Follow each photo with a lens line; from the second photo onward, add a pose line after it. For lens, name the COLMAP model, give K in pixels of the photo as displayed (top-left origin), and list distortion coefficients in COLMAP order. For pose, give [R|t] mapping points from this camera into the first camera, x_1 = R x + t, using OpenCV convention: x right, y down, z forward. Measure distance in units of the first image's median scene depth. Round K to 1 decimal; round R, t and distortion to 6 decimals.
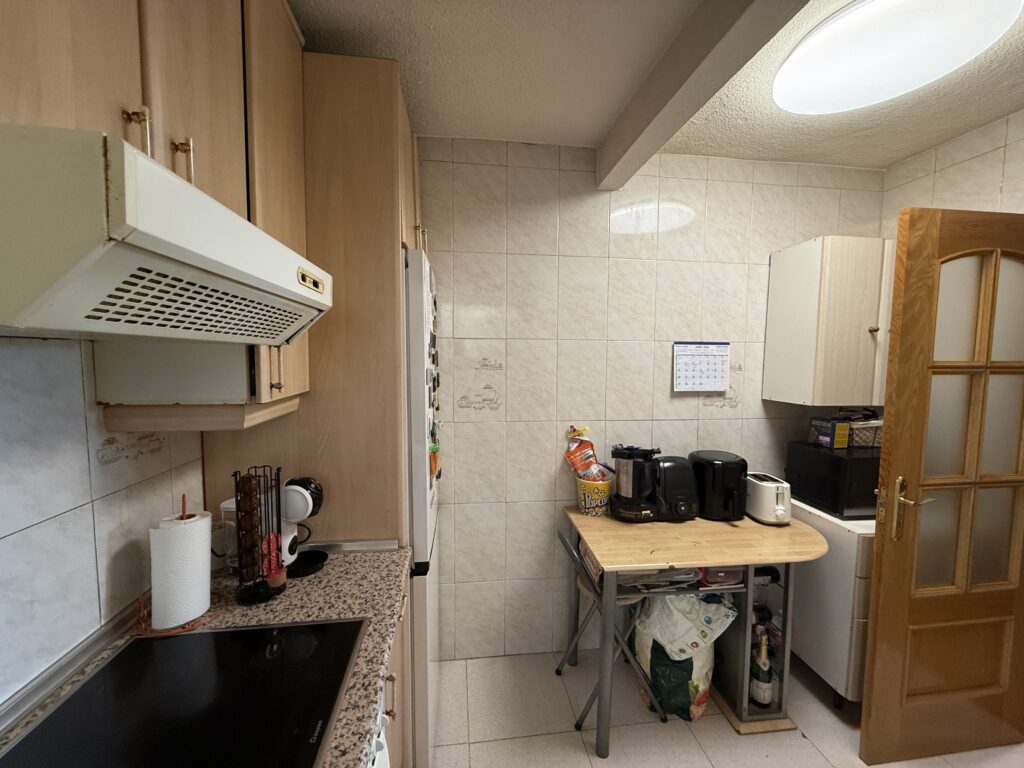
lens RADIAL K [[408.3, 0, 511.6], [0, 408.3, 386.7], [0, 0, 1]] dist [-0.001012, 0.000366]
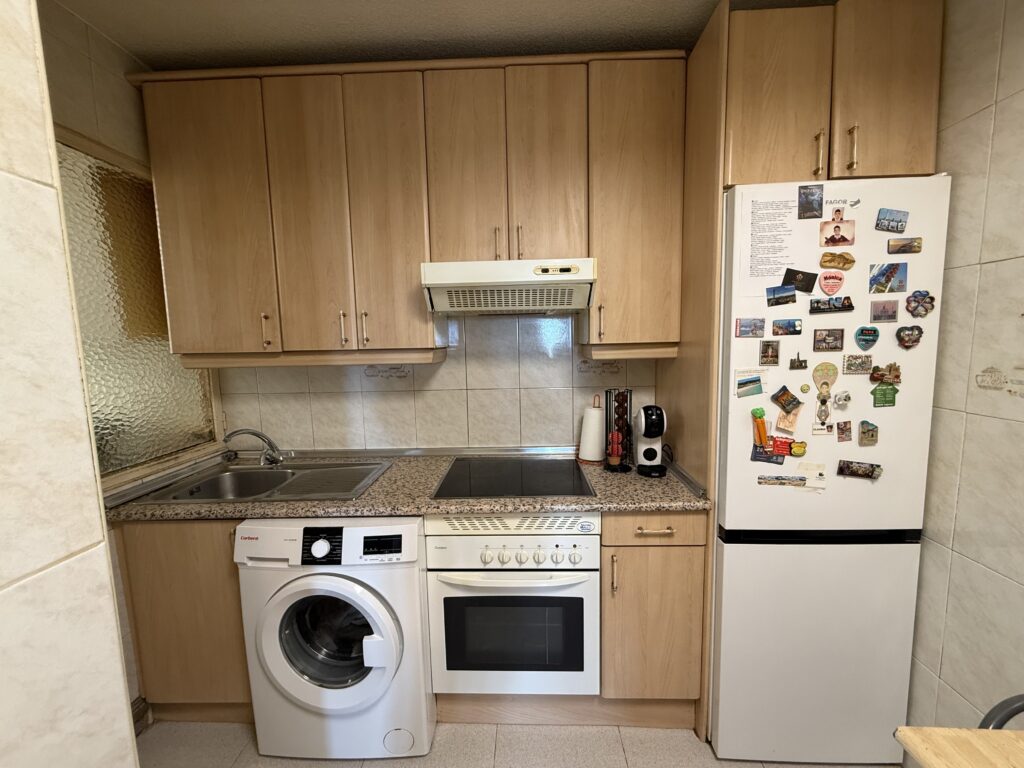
lens RADIAL K [[408.3, 0, 511.6], [0, 408.3, 386.7], [0, 0, 1]] dist [-0.001012, 0.000366]
pose [[-0.166311, 0.104123, -0.980561, 0.974381], [-0.052120, 0.992091, 0.114187, 0.035320], [0.984695, 0.070098, -0.159569, 0.840095]]
